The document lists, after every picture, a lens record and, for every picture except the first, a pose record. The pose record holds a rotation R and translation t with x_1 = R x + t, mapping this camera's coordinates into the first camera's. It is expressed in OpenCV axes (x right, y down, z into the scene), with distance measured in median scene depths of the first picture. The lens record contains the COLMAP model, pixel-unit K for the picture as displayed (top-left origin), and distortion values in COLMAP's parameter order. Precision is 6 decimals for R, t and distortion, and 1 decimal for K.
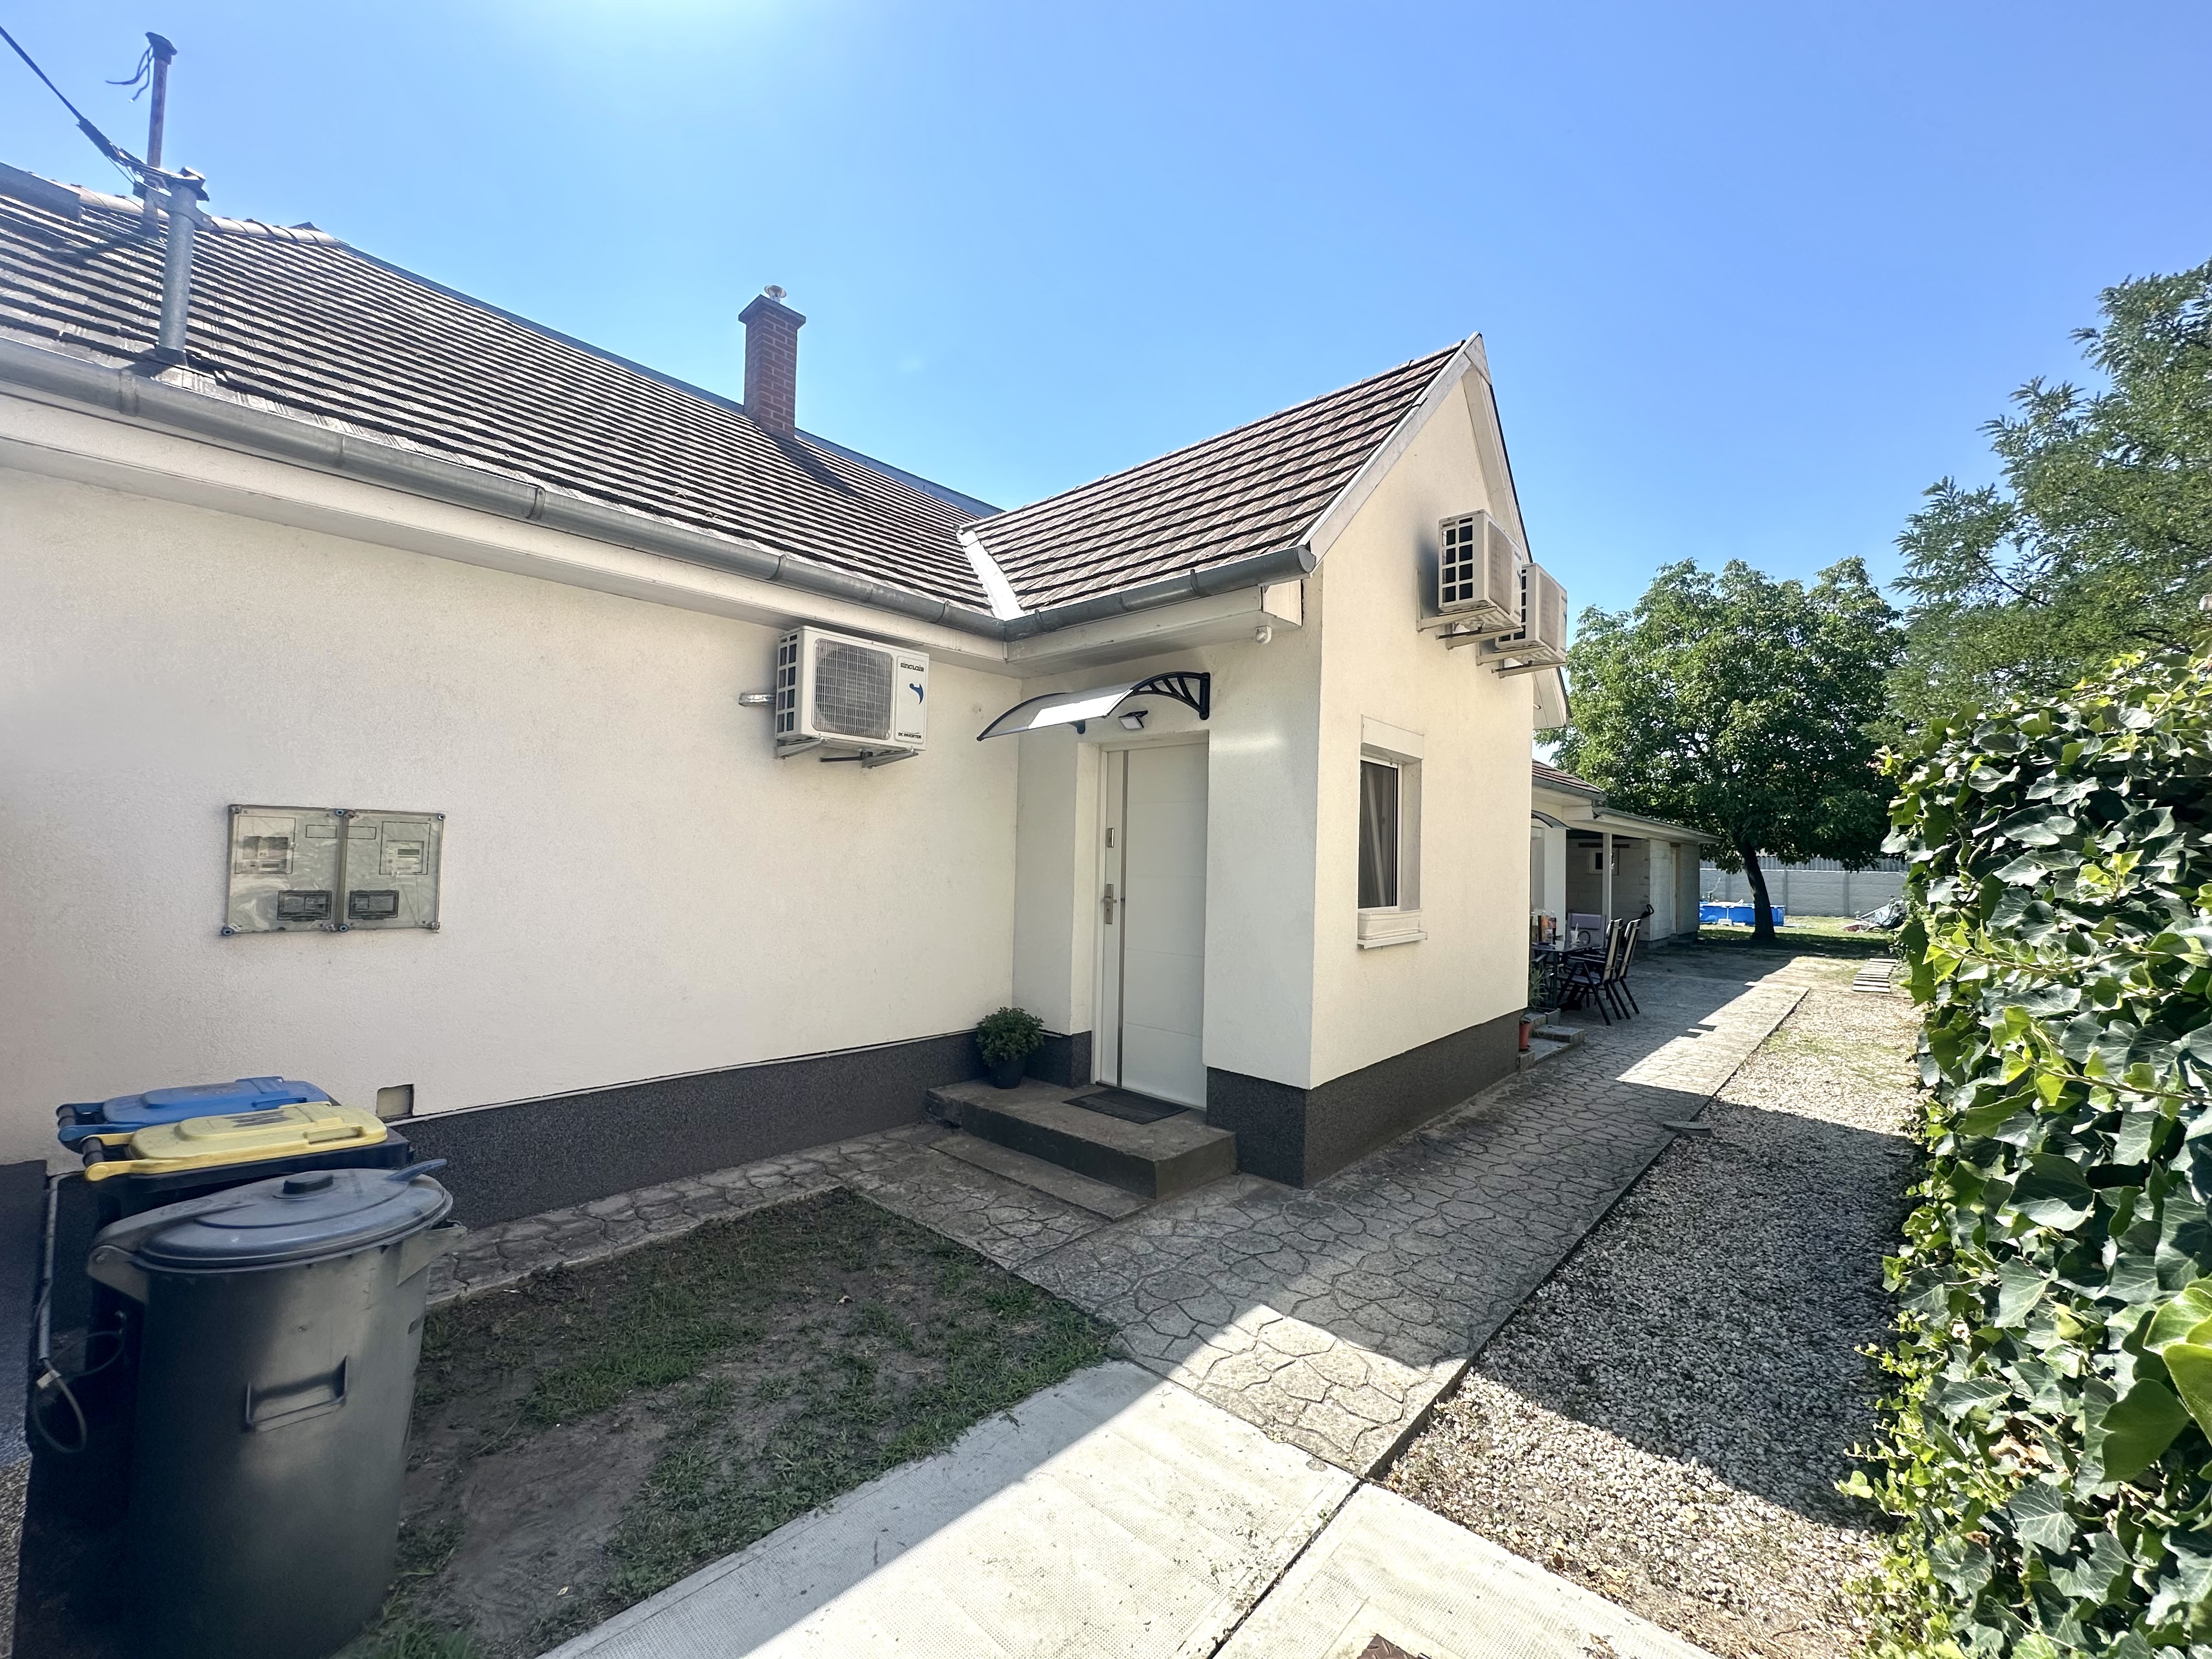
lens RADIAL K [[873.0, 0, 1103.8], [0, 873.0, 832.2], [0, 0, 1]] dist [-0.003801, 0.000637]
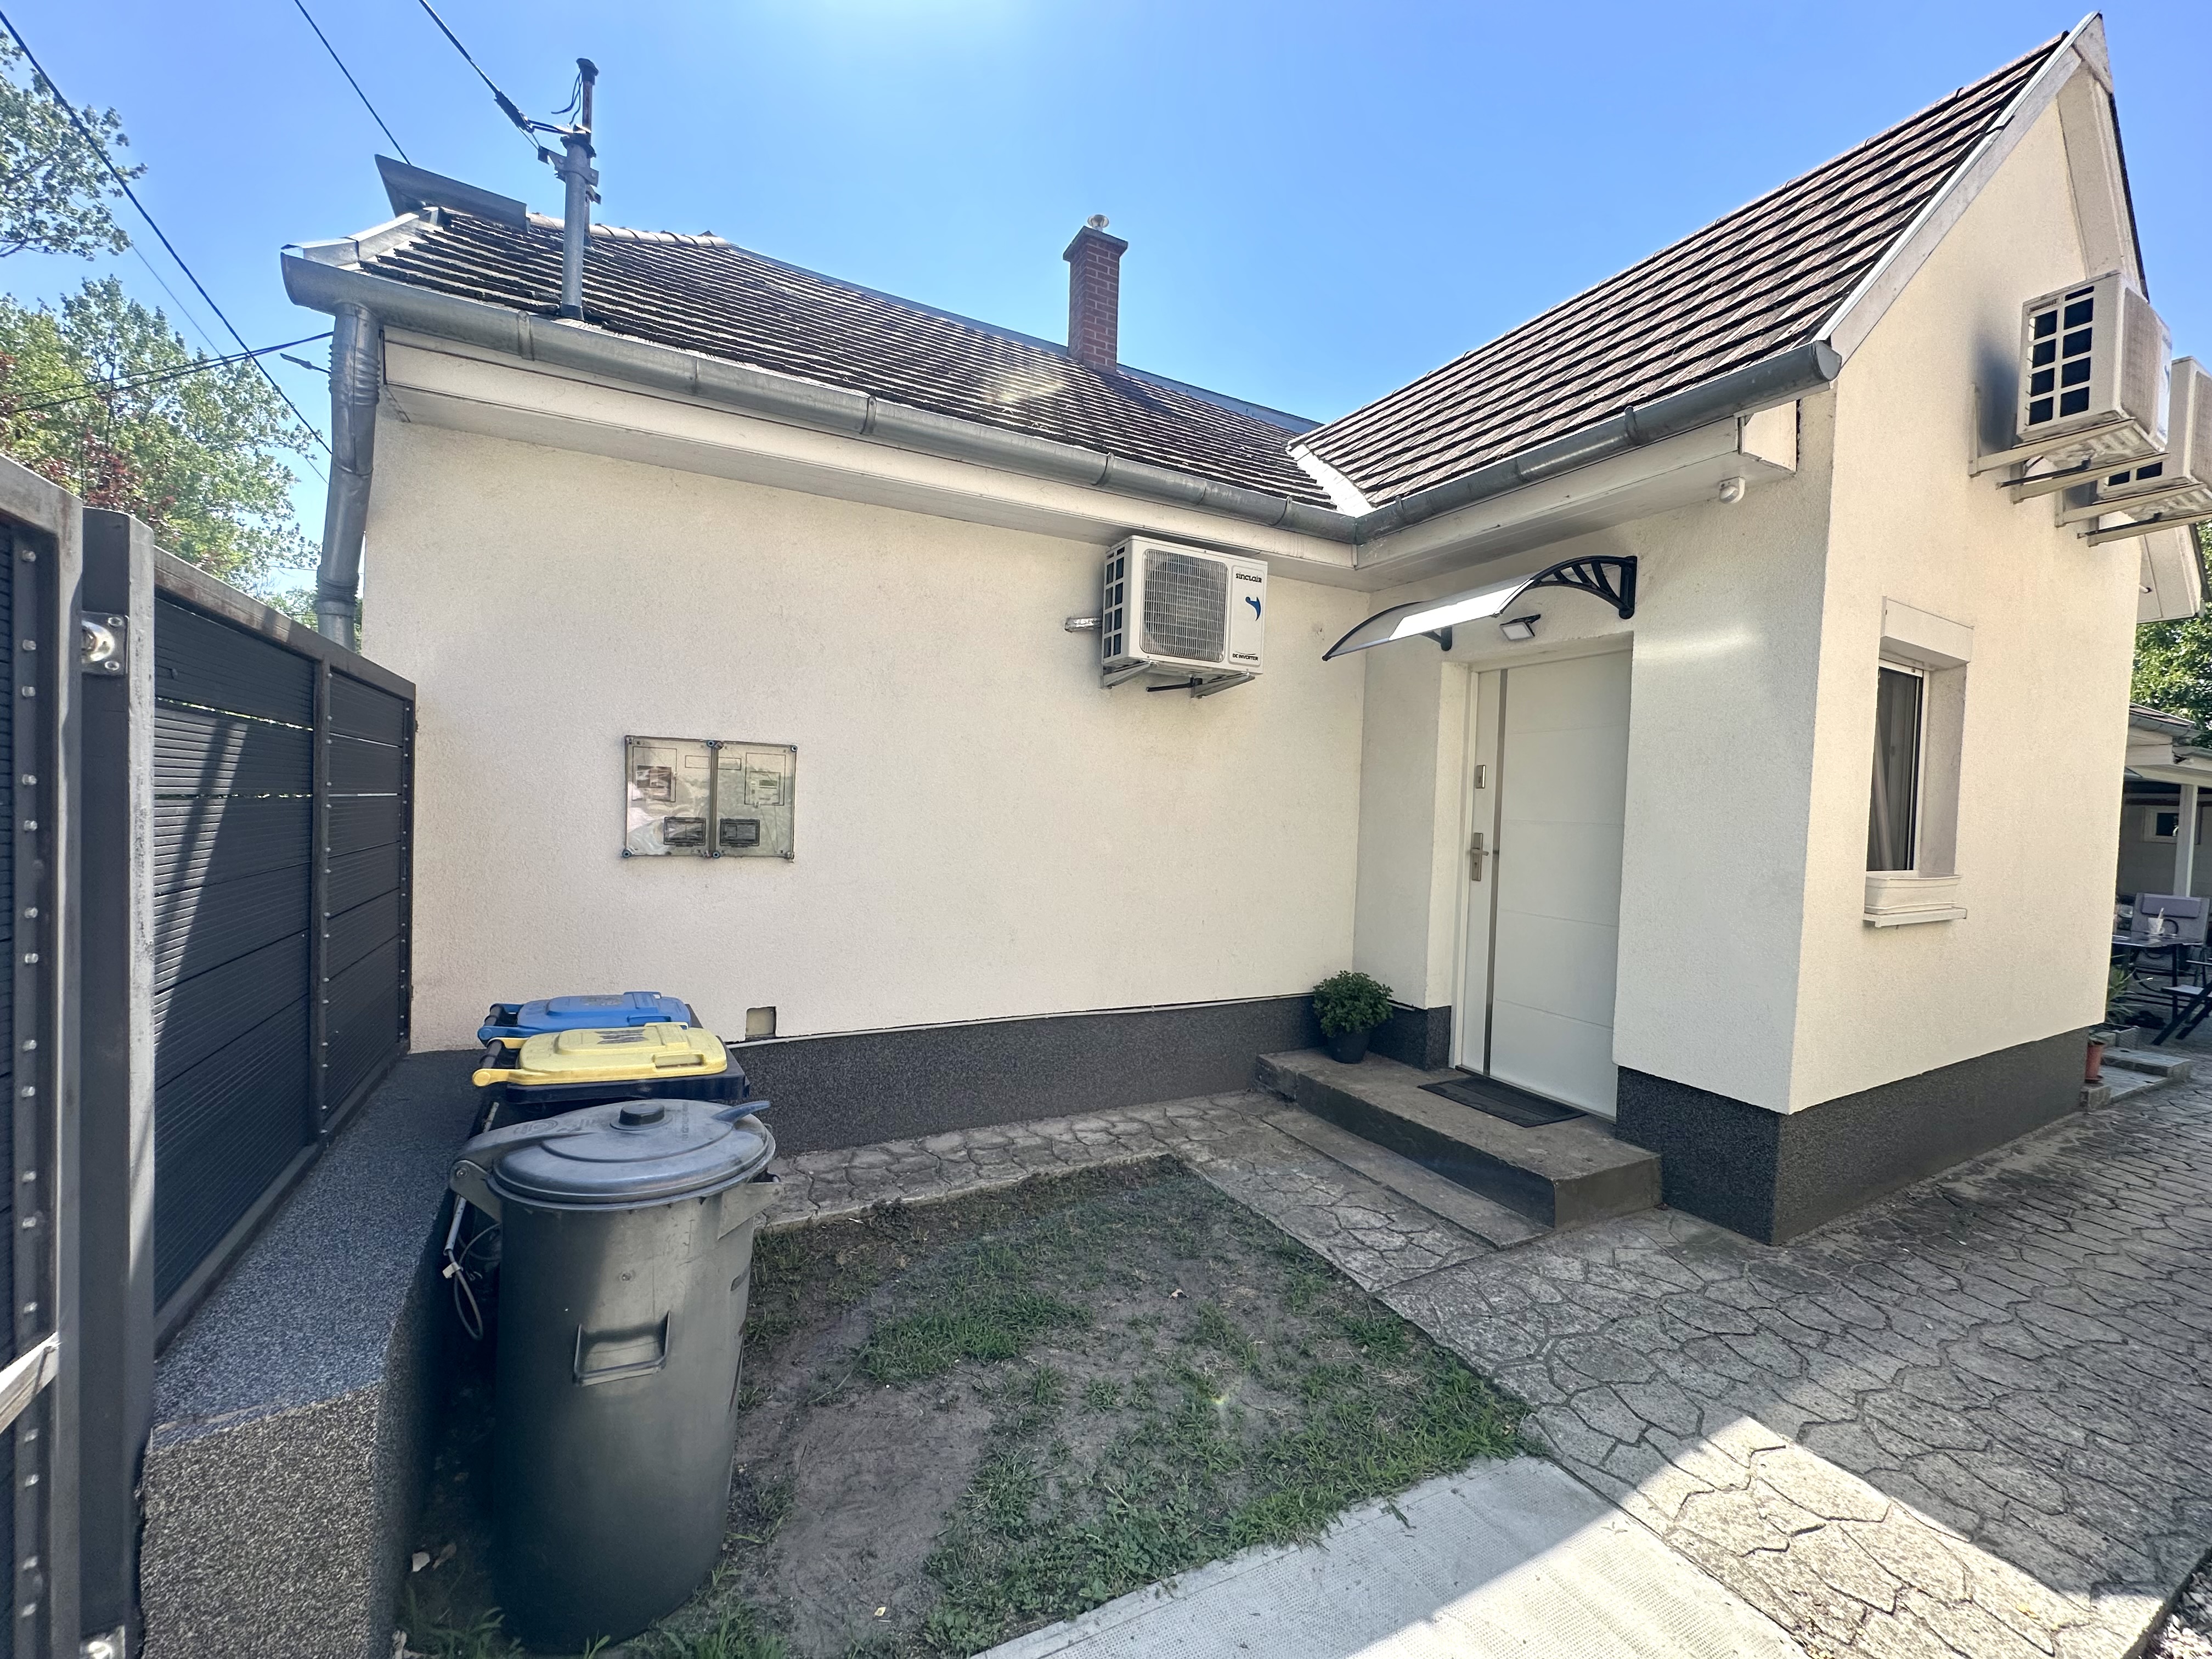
lens RADIAL K [[873.0, 0, 1109.9], [0, 873.0, 832.0], [0, 0, 1]] dist [-0.003801, 0.000637]
pose [[0.941664, 0.018556, -0.336043, -0.060825], [-0.001743, 0.998734, 0.050265, 0.024045], [0.336550, -0.046747, 0.940504, 0.140496]]
